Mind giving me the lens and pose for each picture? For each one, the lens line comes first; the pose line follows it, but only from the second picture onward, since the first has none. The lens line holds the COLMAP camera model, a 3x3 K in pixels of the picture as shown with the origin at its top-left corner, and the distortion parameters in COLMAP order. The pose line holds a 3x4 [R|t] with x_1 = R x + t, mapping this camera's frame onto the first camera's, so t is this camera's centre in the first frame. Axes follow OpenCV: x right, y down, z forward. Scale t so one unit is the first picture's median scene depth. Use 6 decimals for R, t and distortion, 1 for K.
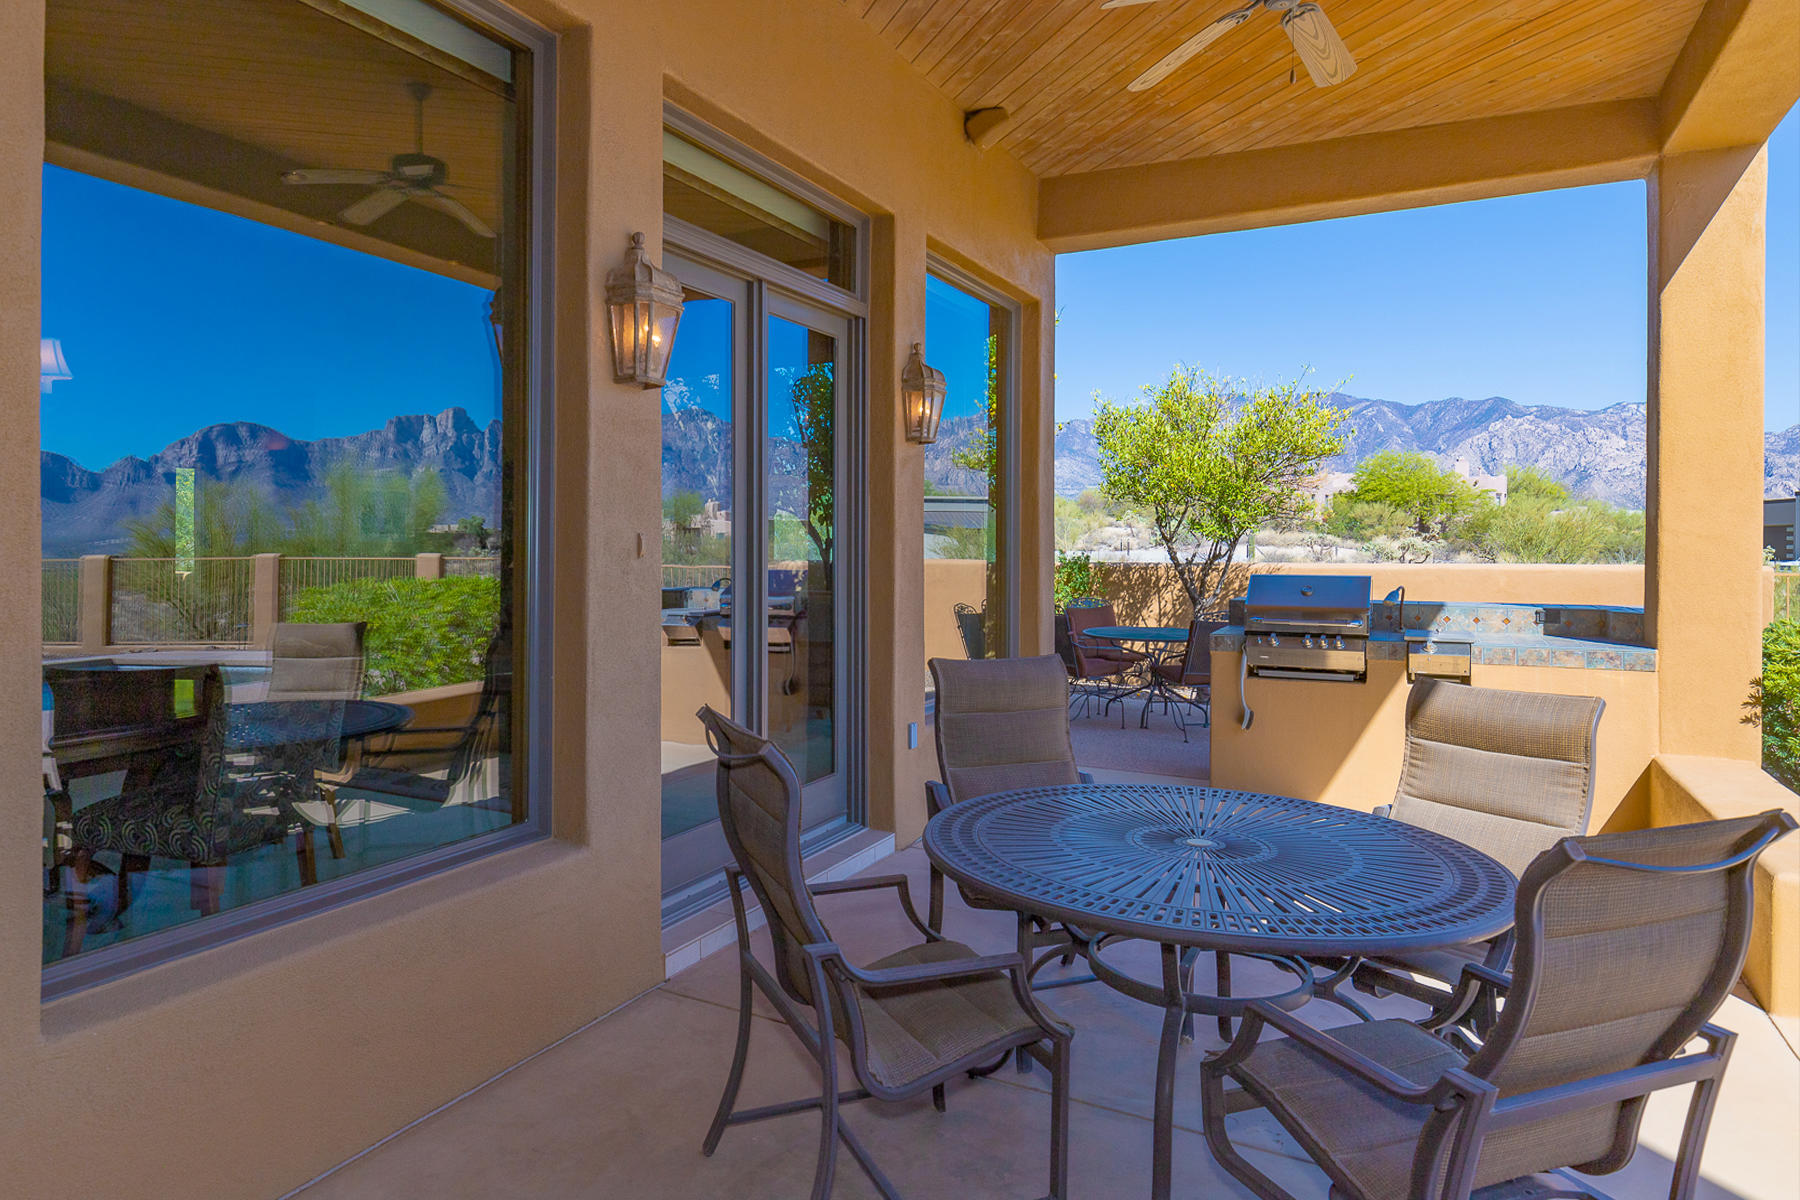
lens RADIAL K [[1092.4, 0, 898.3], [0, 1092.4, 565.3], [0, 0, 1]] dist [-0.000836, -0.000974]
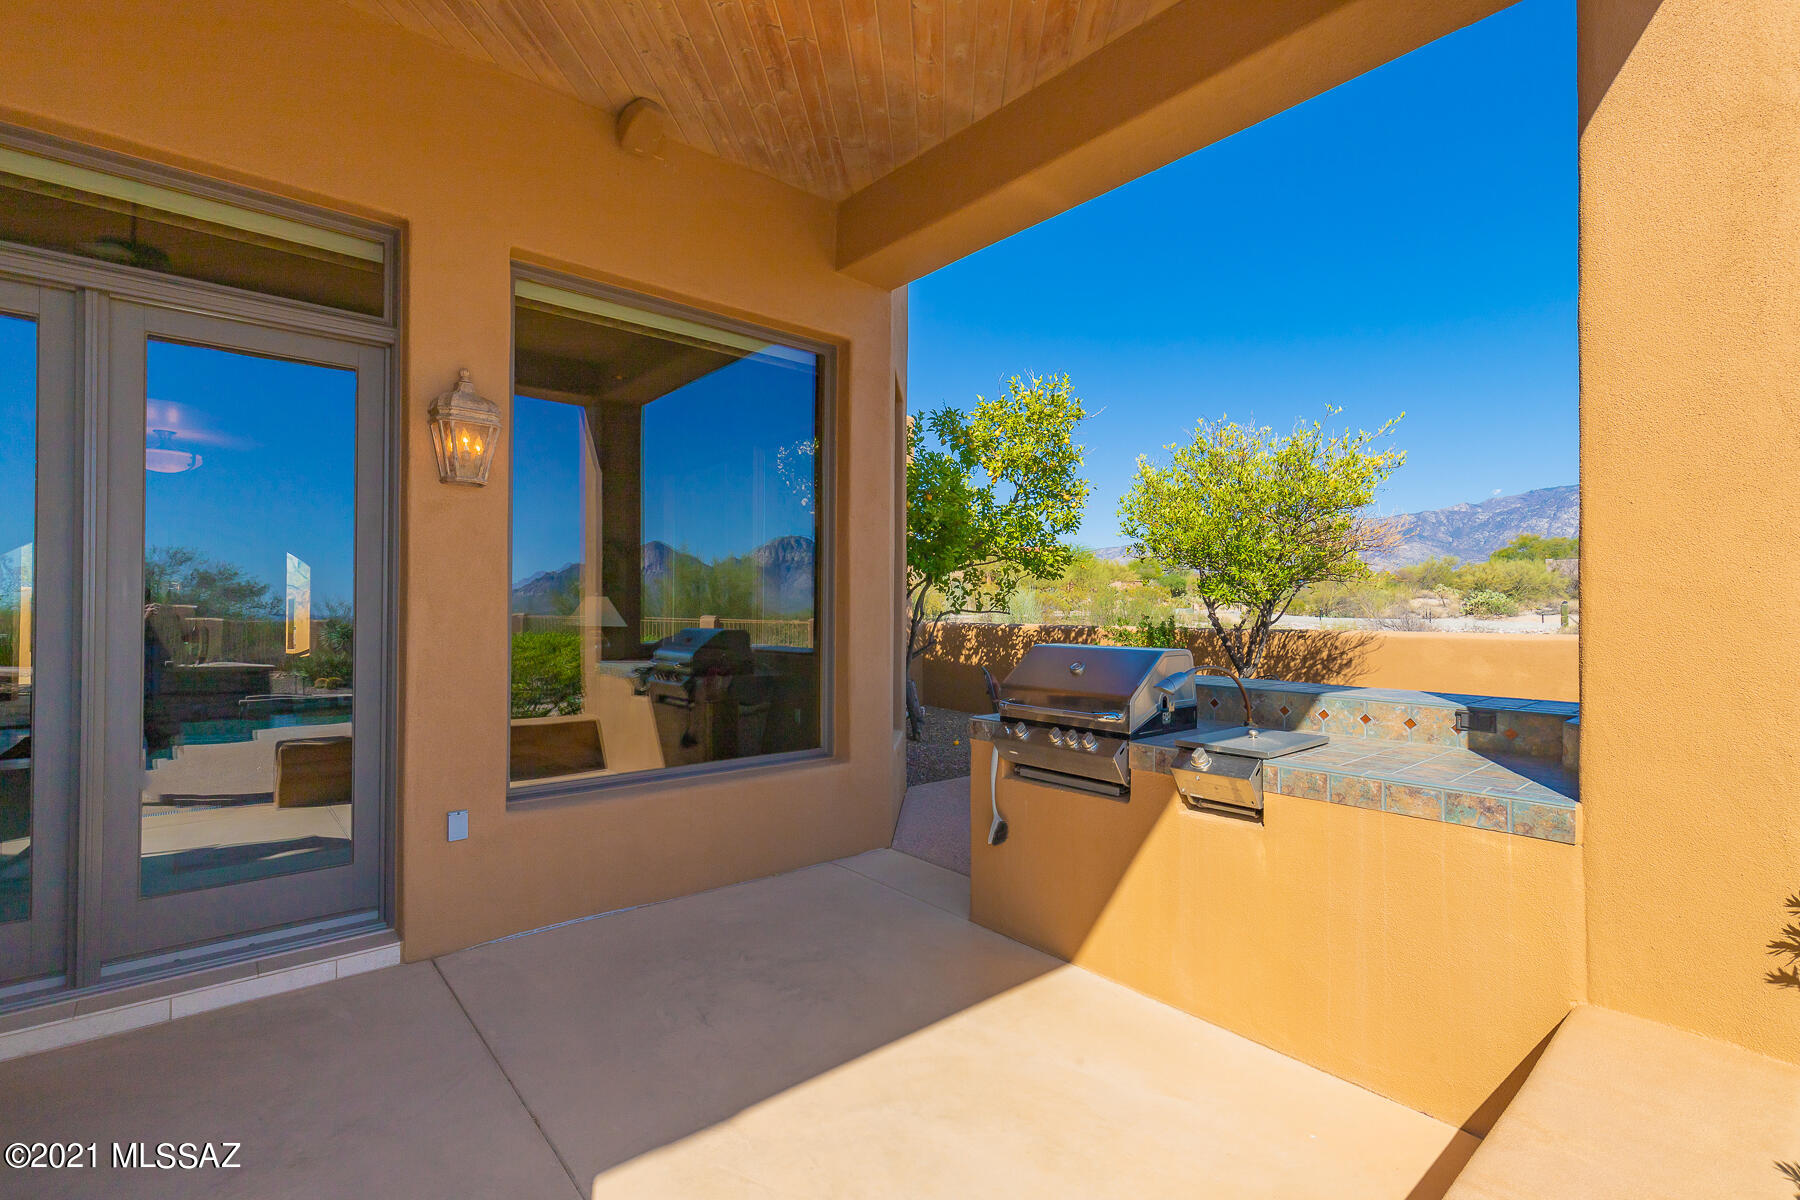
lens RADIAL K [[805.0, 0, 900.0], [0, 805.0, 600.0], [0, 0, 1]] dist [0.011841, 0.000163]
pose [[0.925008, 0.000300, -0.379947, 0.471019], [-0.013049, 0.999435, -0.030980, -0.004266], [0.379723, 0.033615, 0.924489, 0.441822]]
